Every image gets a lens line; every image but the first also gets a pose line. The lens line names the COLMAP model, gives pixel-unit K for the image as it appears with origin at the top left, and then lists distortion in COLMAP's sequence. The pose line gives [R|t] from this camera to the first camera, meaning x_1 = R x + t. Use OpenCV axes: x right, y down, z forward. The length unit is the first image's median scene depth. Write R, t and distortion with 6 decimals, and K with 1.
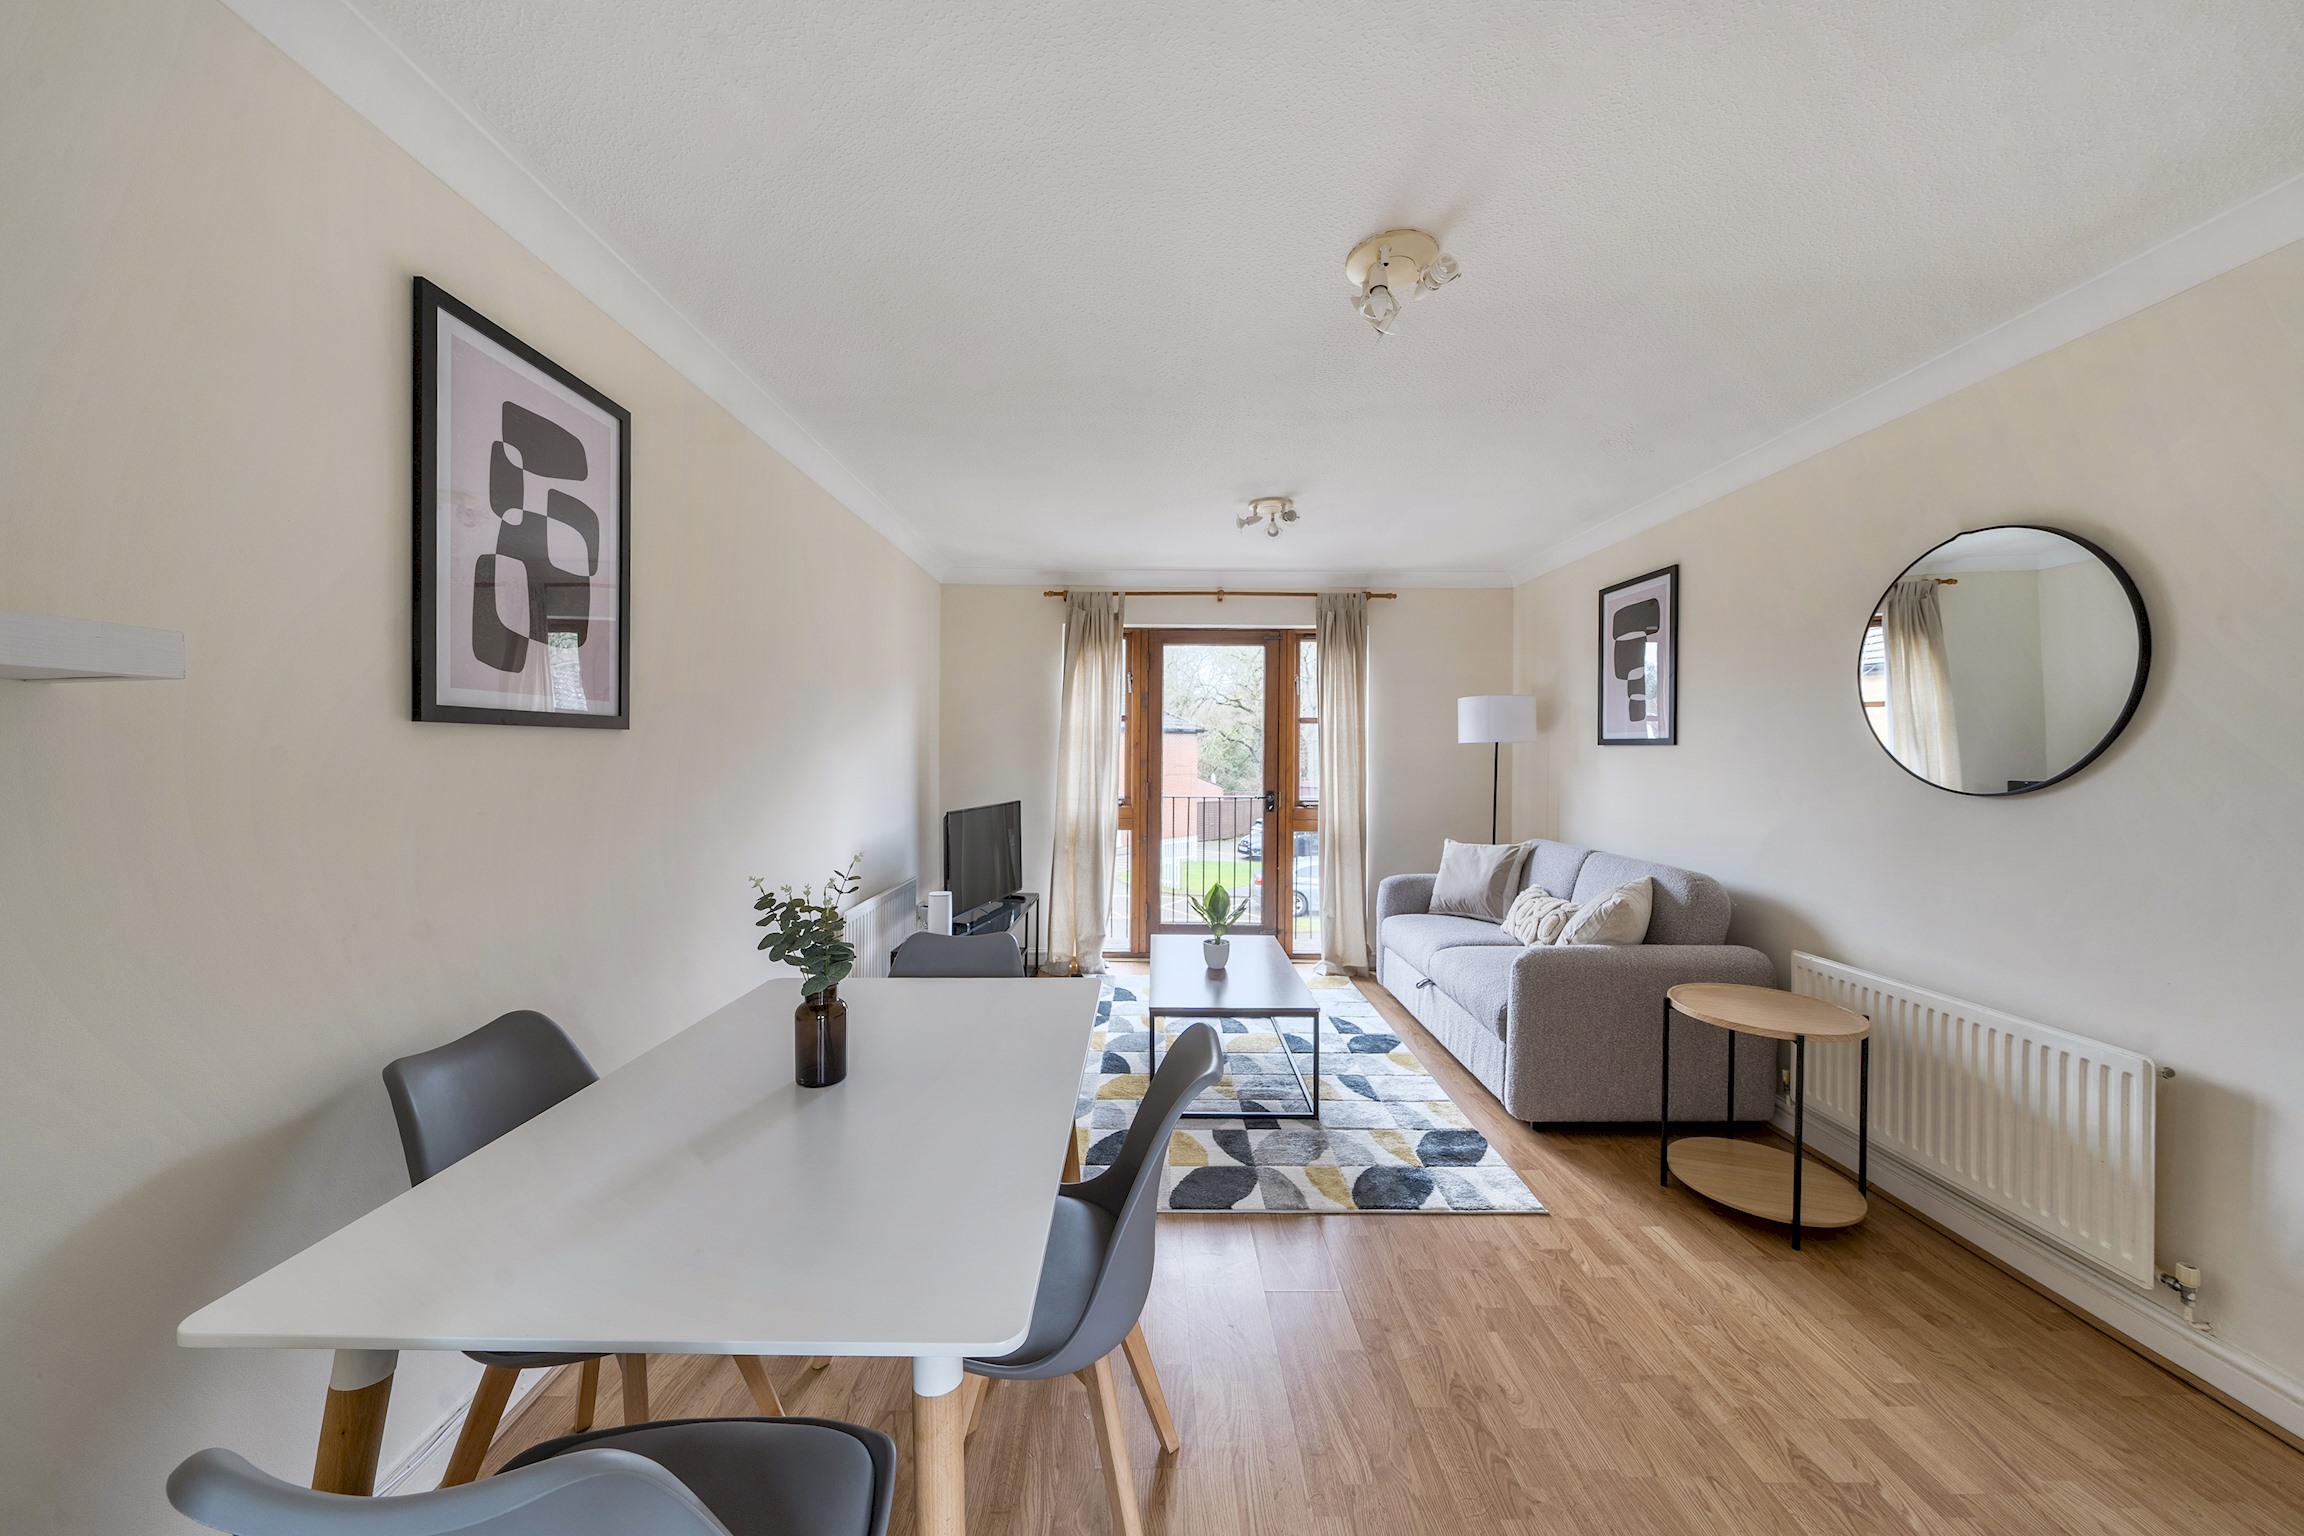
lens RADIAL K [[800.8, 0, 1150.1], [0, 800.8, 756.4], [0, 0, 1]] dist [-0.003515, 0.000028]
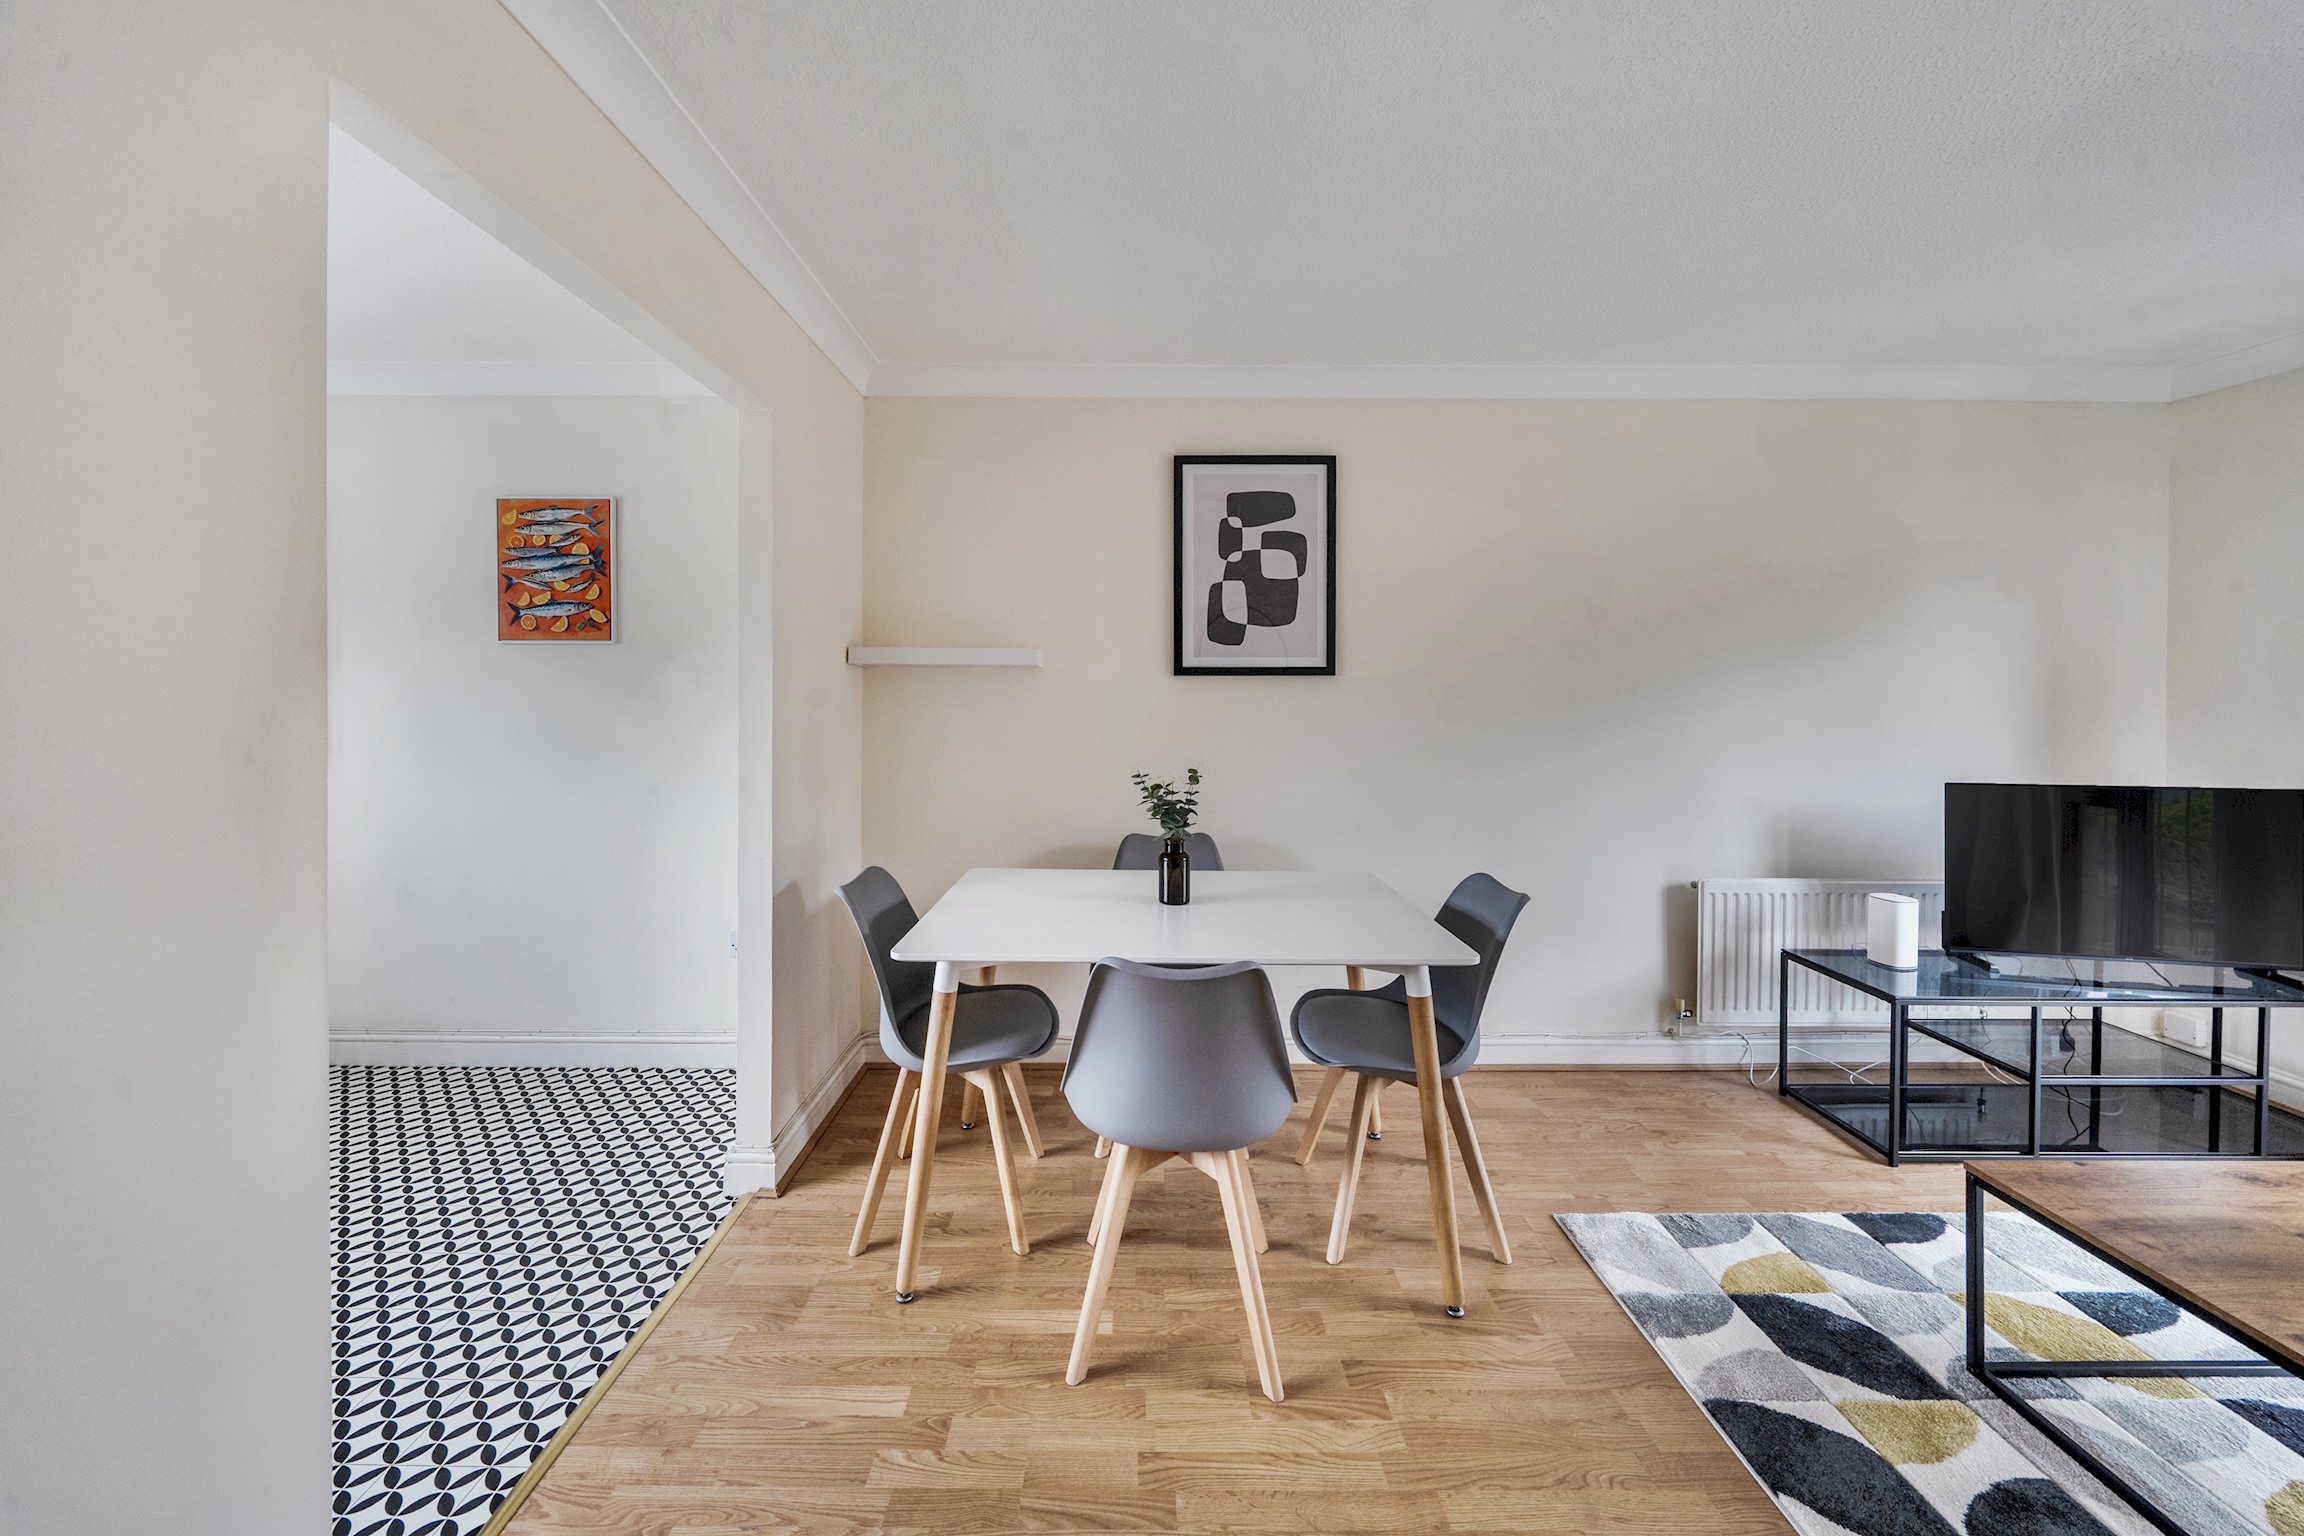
lens RADIAL K [[795.2, 0, 1139.3], [0, 795.2, 698.6], [0, 0, 1]] dist [-0.005687, -0.000188]
pose [[-0.001979, 0.002512, -0.999995, 0.657861], [-0.007573, 0.999968, 0.002527, 0.005049], [0.999969, 0.007578, -0.001960, 0.553004]]
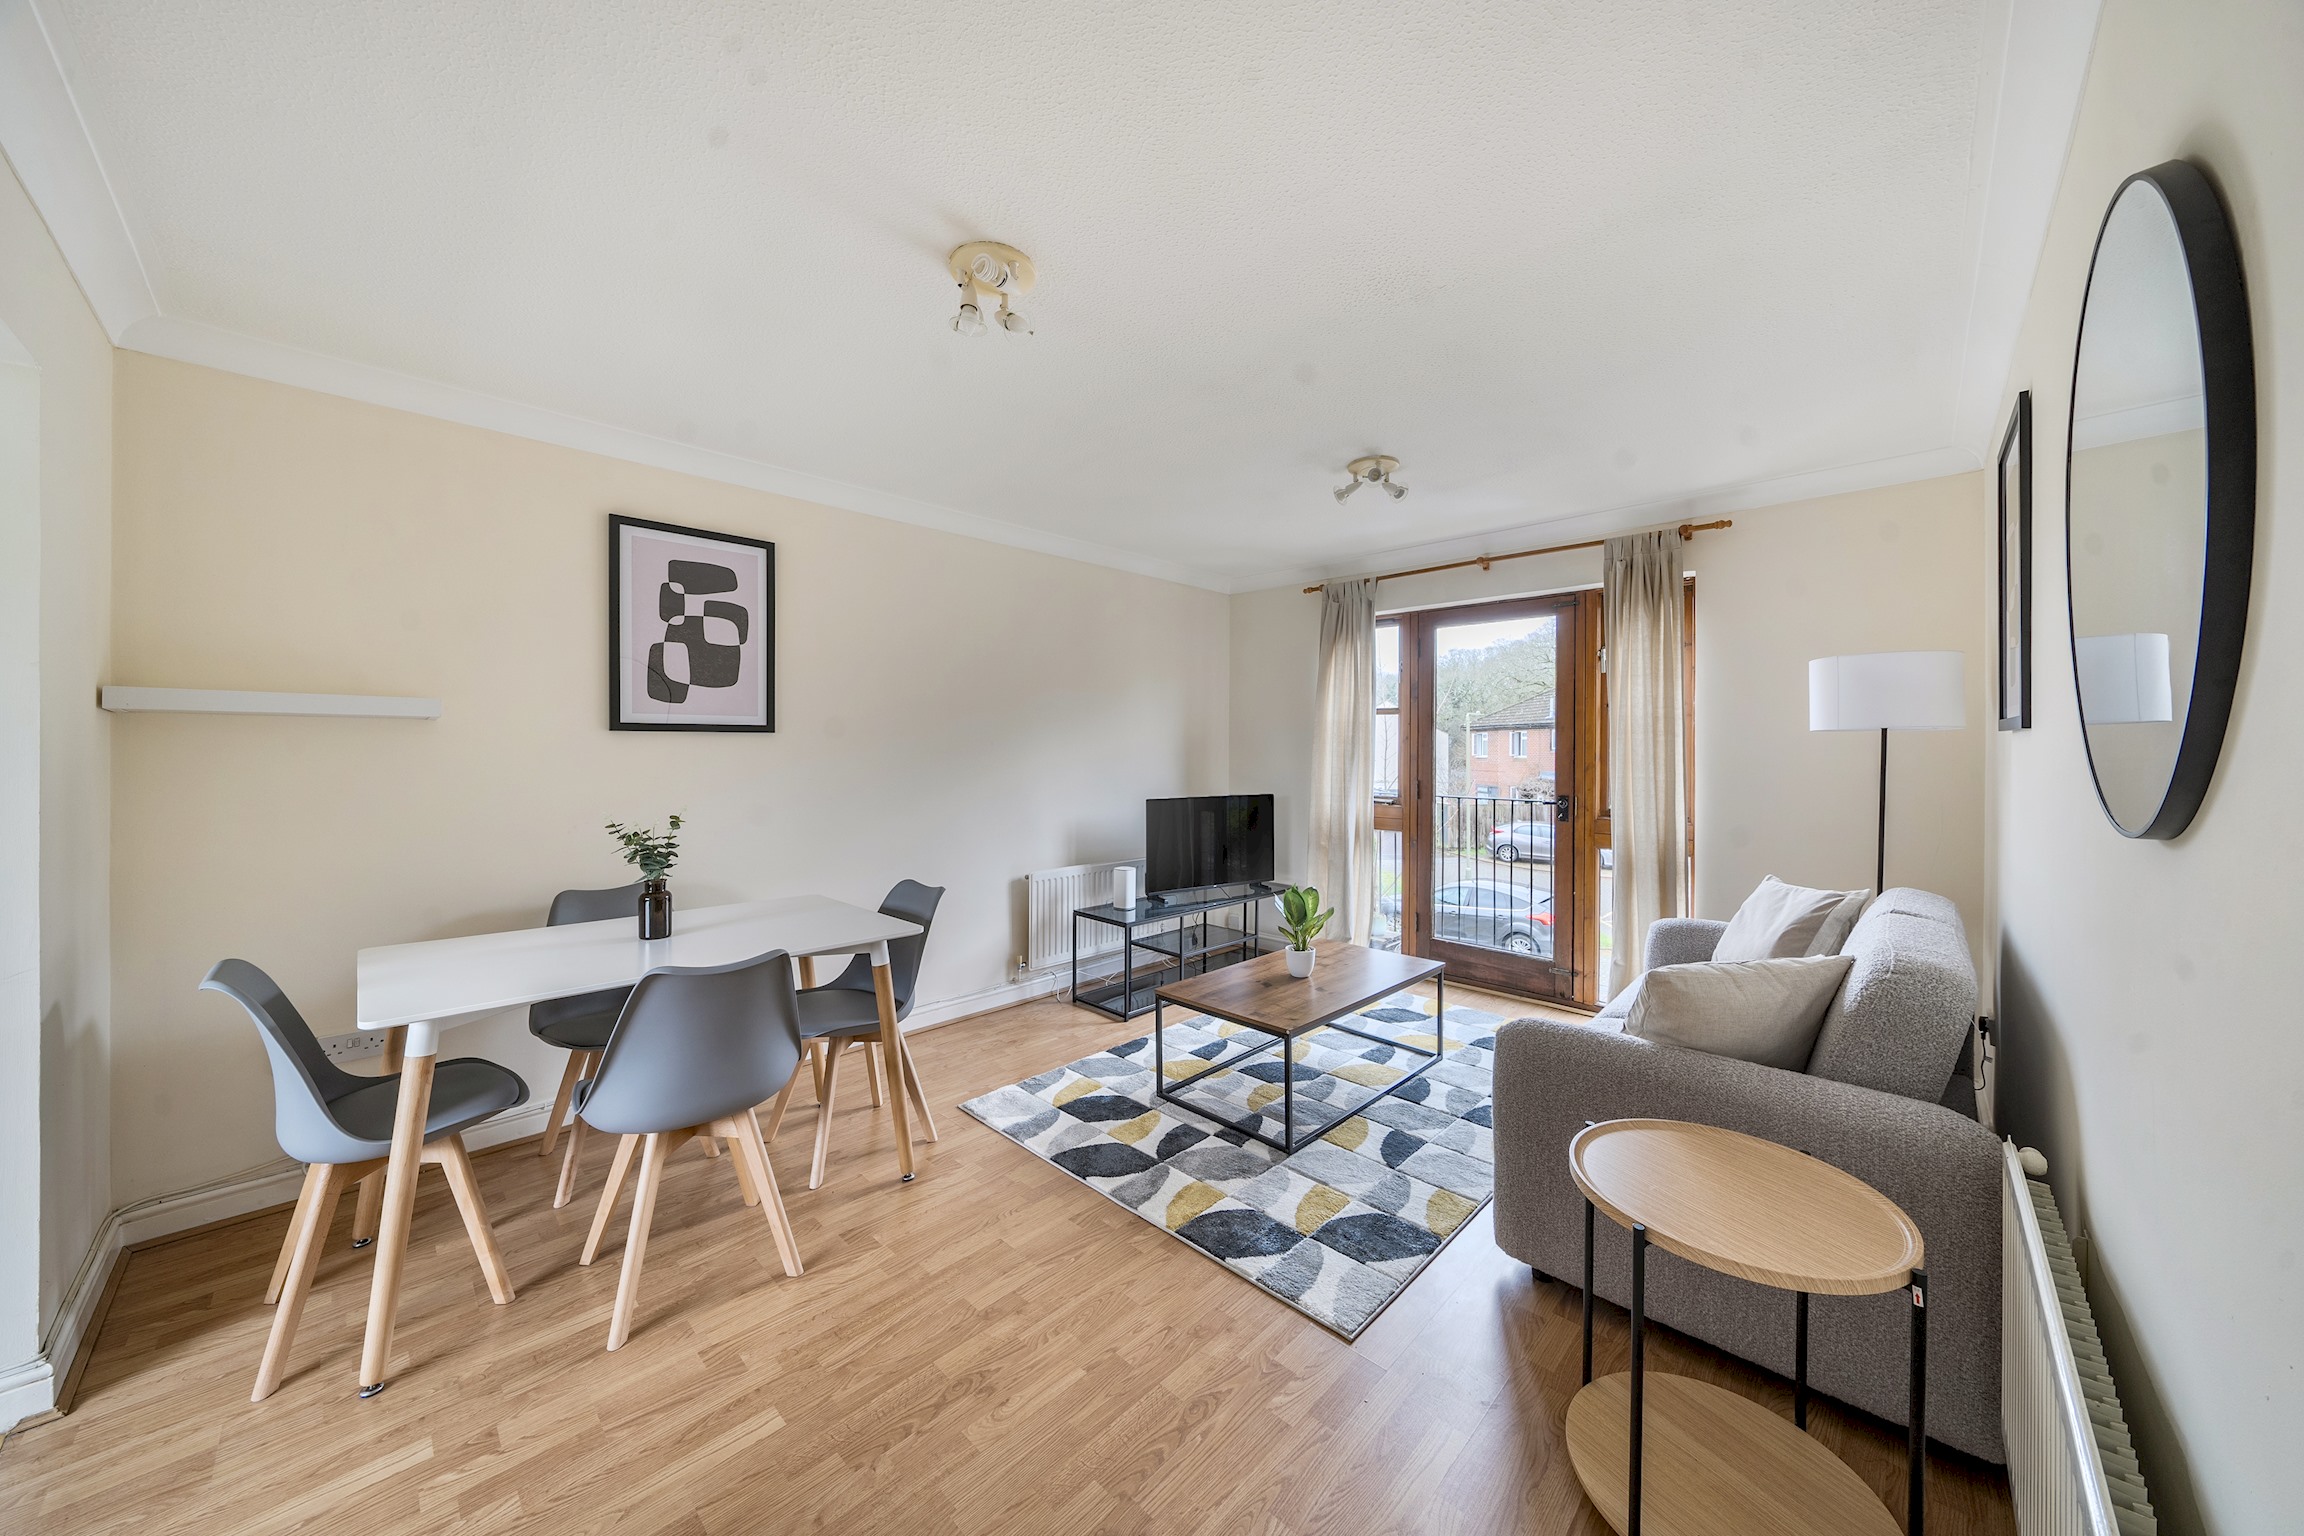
lens RADIAL K [[789.0, 0, 1146.0], [0, 789.0, 750.4], [0, 0, 1]] dist [-0.000302, -0.000040]
pose [[0.712145, -0.000849, -0.702032, 0.891906], [-0.002912, 0.999987, -0.004163, 0.006070], [0.702026, 0.005009, 0.712134, 0.316985]]
